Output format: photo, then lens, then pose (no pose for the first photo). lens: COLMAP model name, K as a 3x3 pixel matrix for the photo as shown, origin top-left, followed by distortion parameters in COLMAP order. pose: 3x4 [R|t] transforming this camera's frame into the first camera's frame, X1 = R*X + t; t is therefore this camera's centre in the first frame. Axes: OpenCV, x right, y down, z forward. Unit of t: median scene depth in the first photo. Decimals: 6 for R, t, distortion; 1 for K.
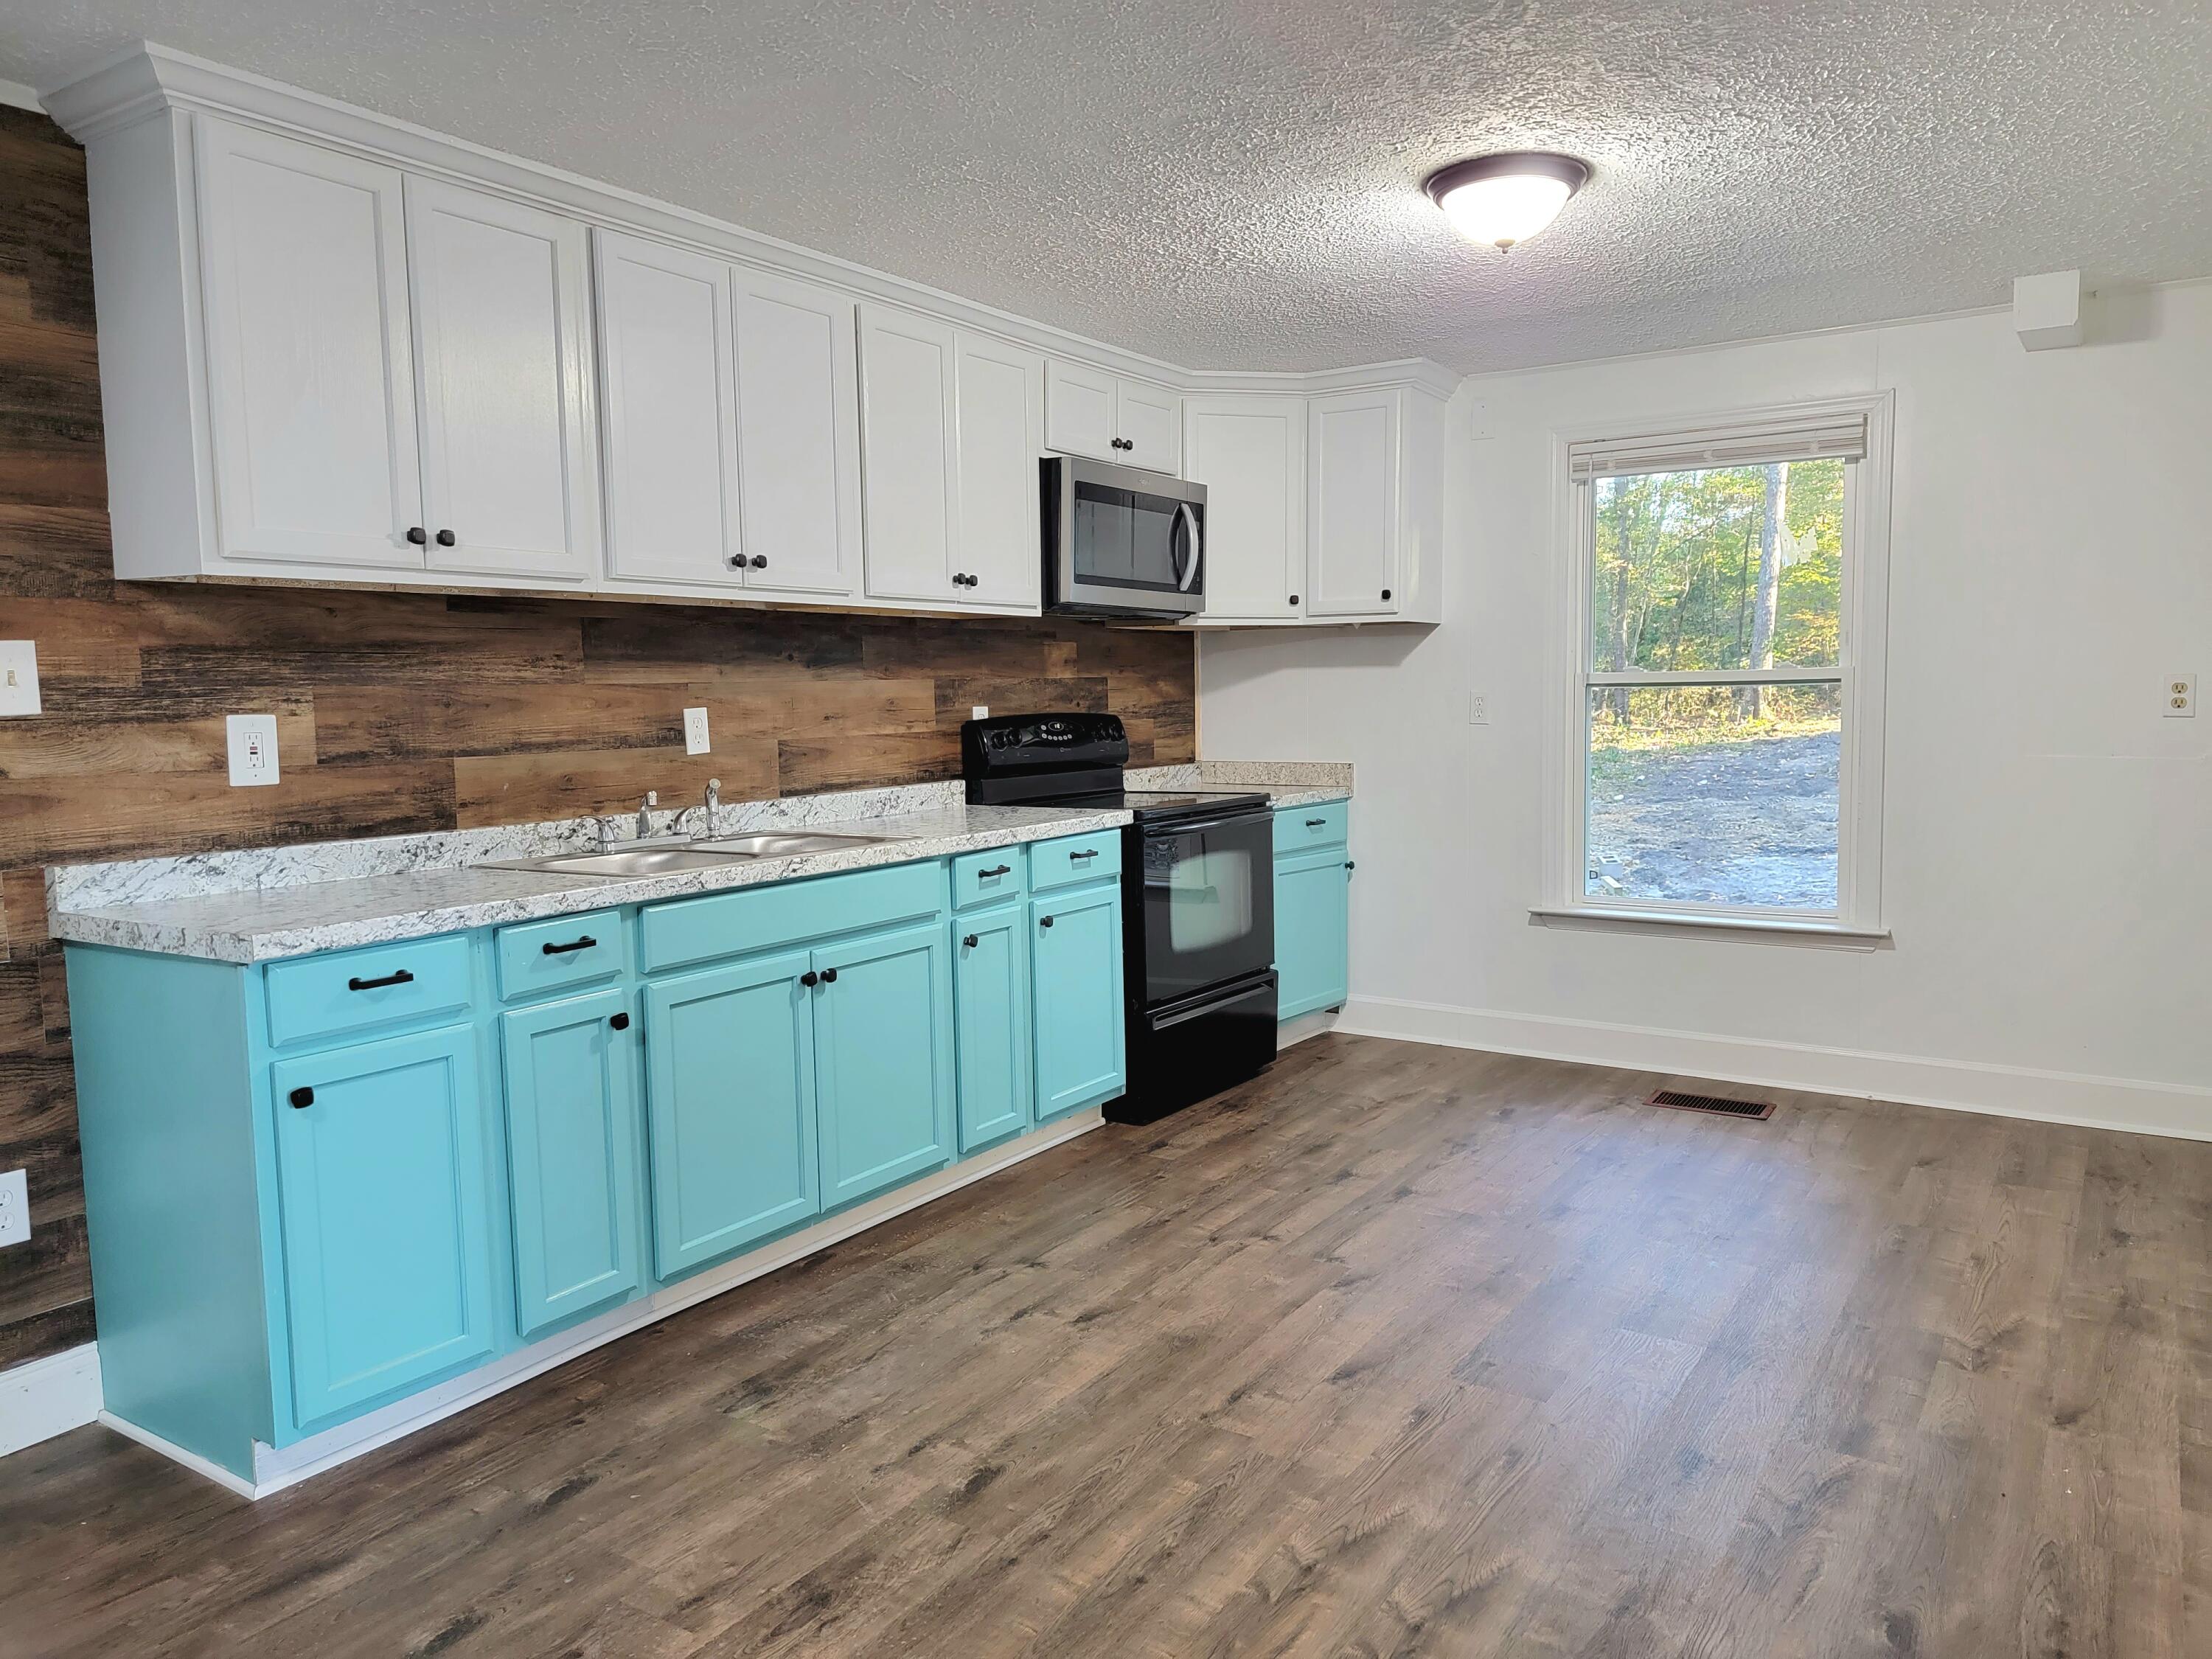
lens RADIAL K [[1526.6, 0, 1129.9], [0, 1526.6, 816.2], [0, 0, 1]] dist [0.075064, -0.063619]
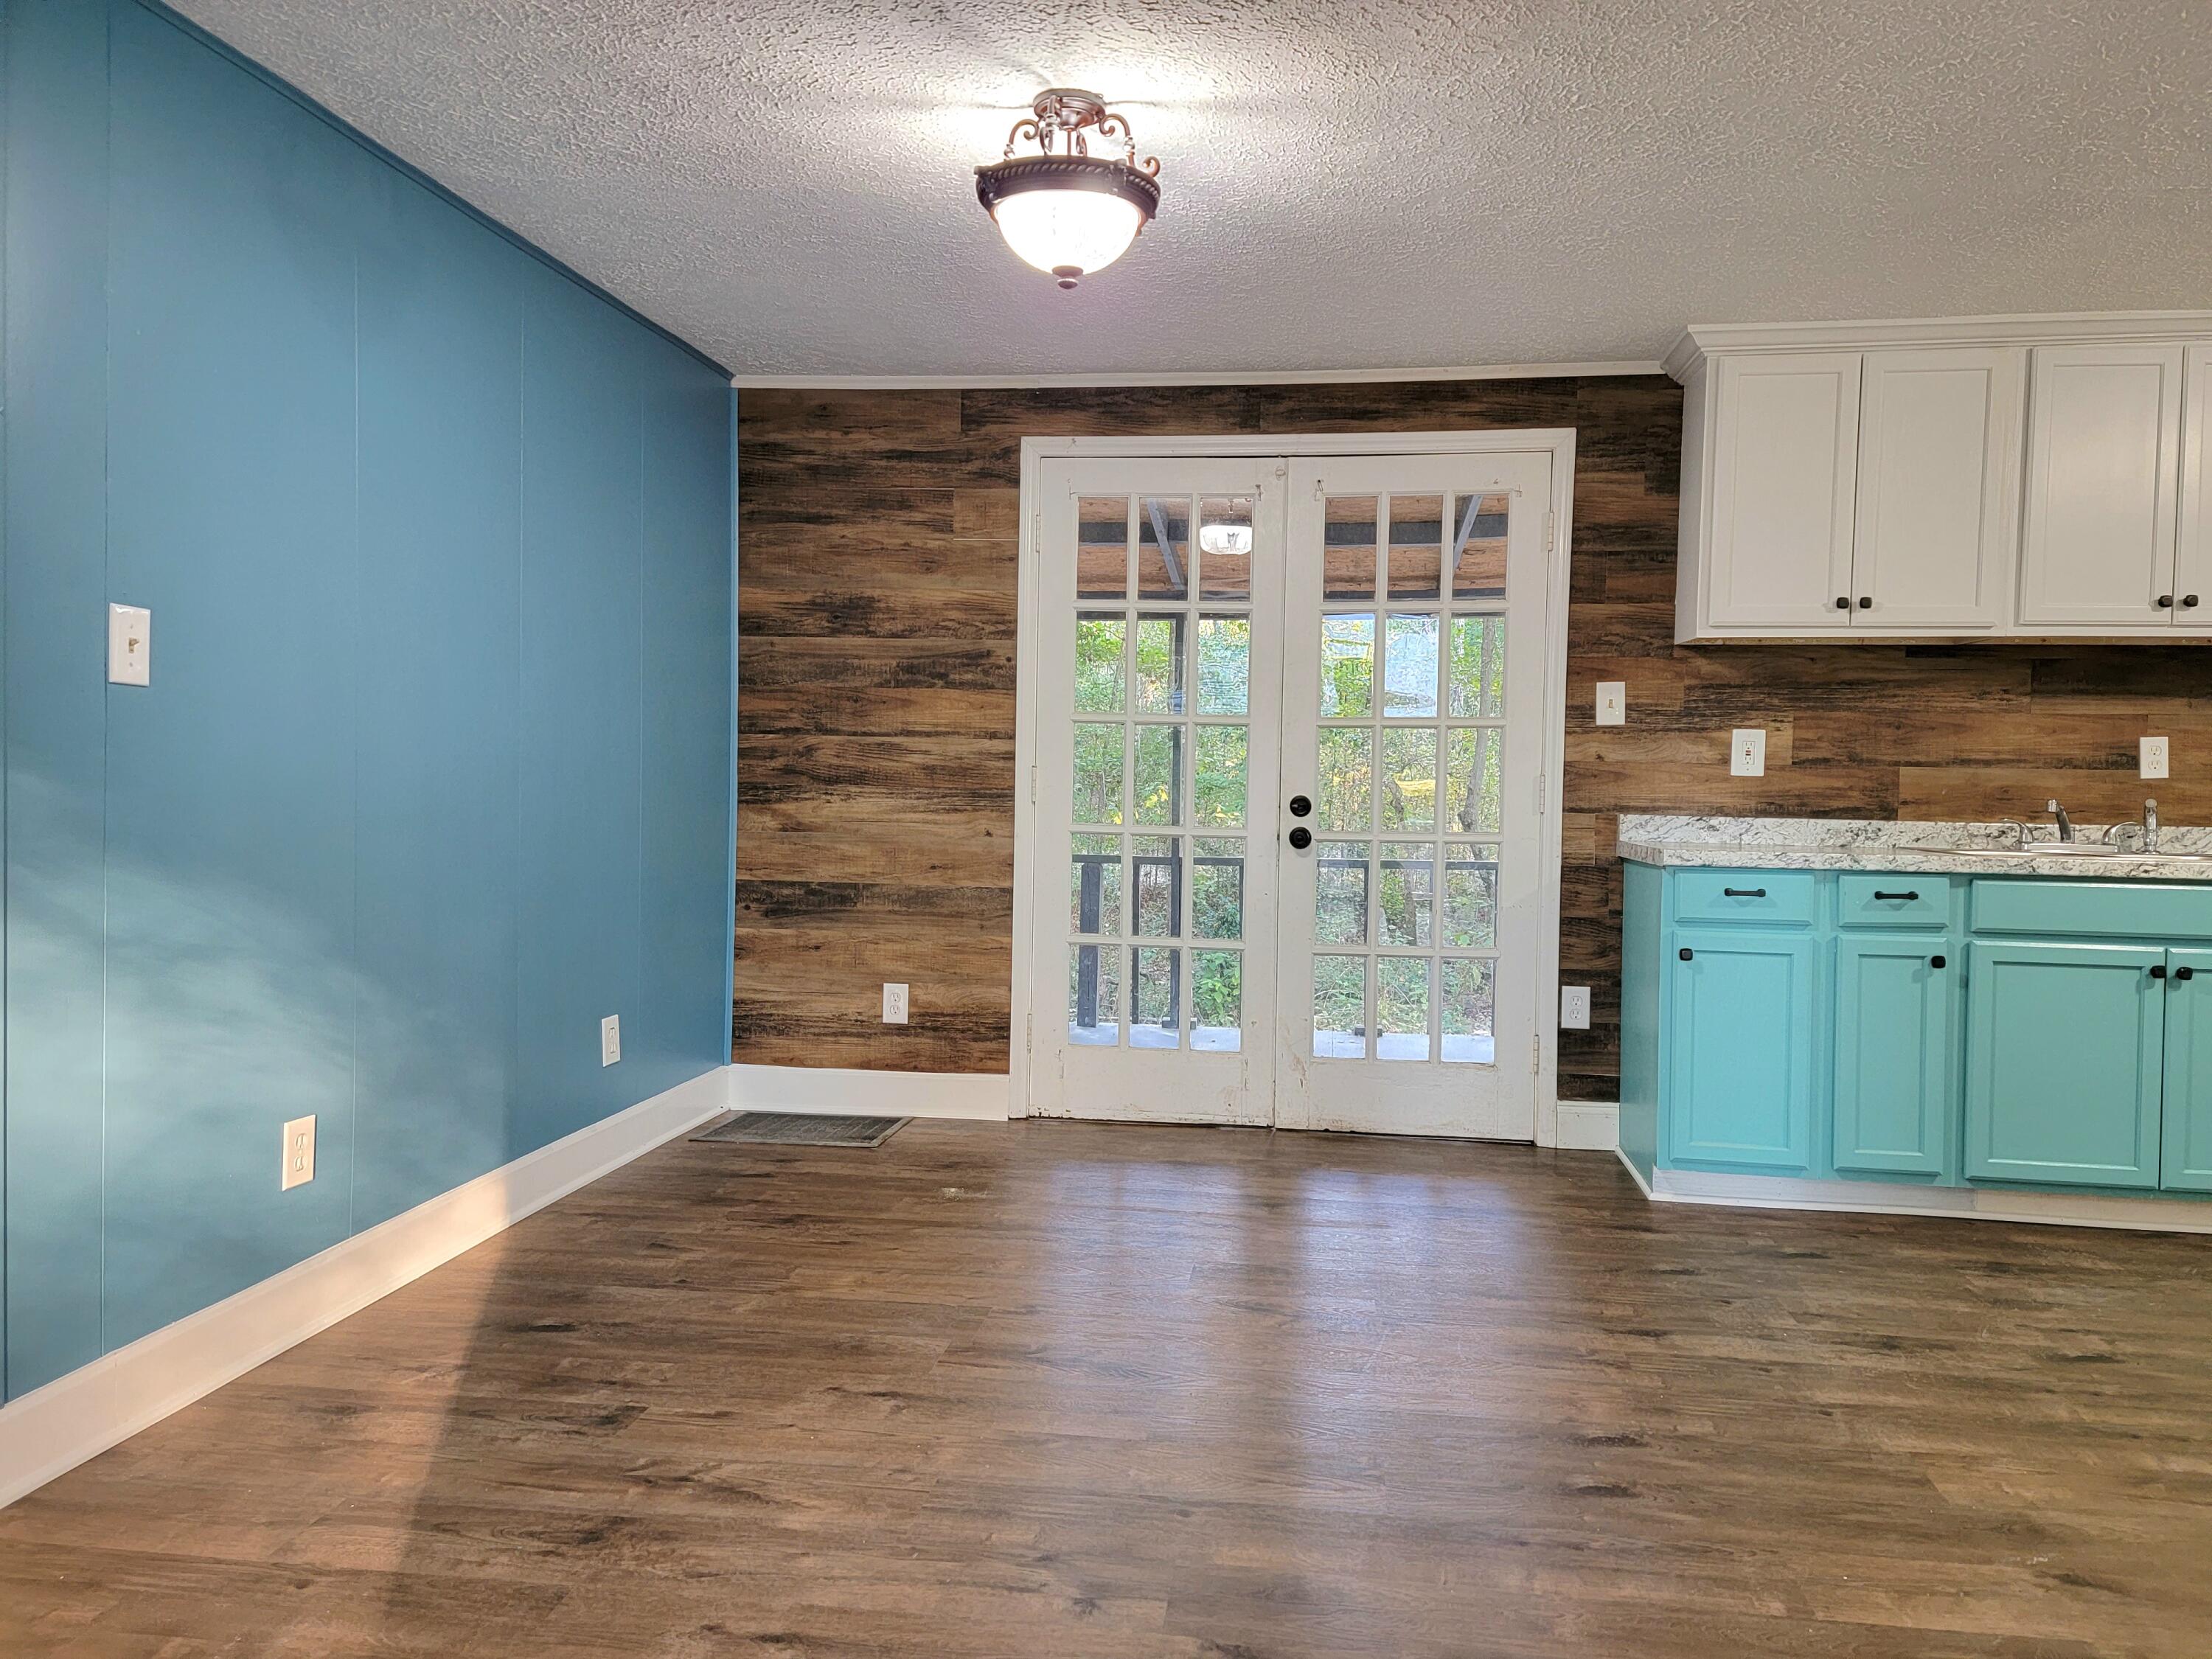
lens RADIAL K [[1526.6, 0, 1152.6], [0, 1526.6, 819.8], [0, 0, 1]] dist [0.075064, -0.063619]
pose [[0.432294, 0.052819, -0.900184, 0.497820], [-0.101711, 0.994768, 0.009524, 0.061779], [0.895978, 0.087441, 0.435405, -0.157460]]
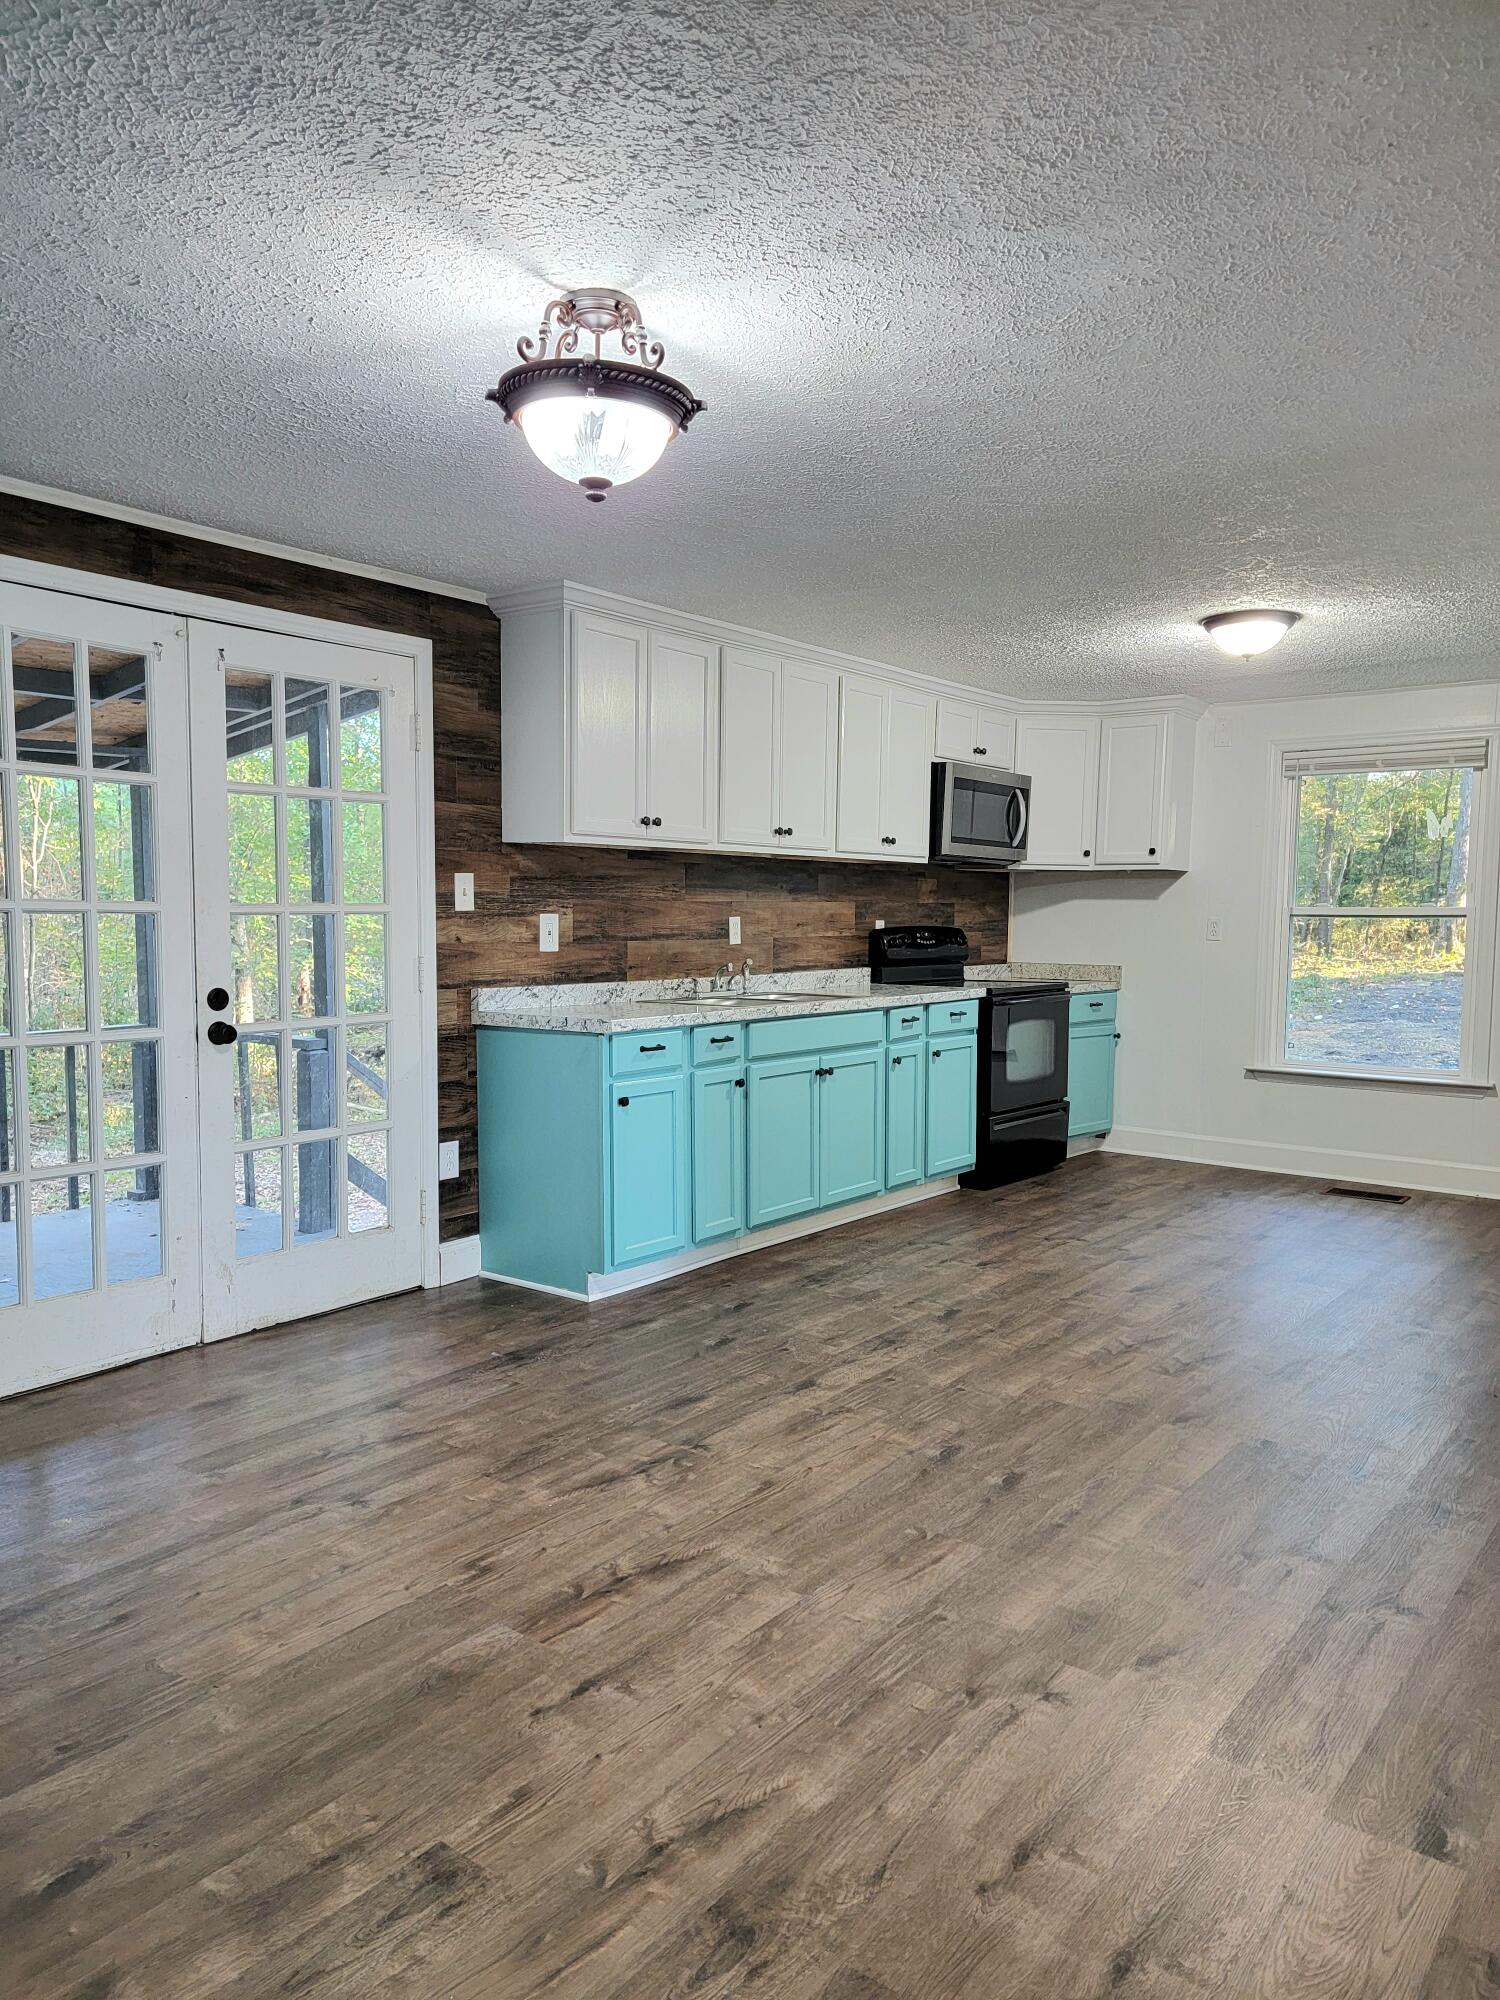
lens RADIAL K [[1380.3, 0, 735.8], [0, 1380.3, 1029.5], [0, 0, 1]] dist [0.075064, -0.063619]
pose [[0.995581, 0.031301, -0.088542, -0.171780], [-0.031176, 0.999510, 0.002785, 0.057656], [0.088586, -0.000012, 0.996069, -0.592162]]
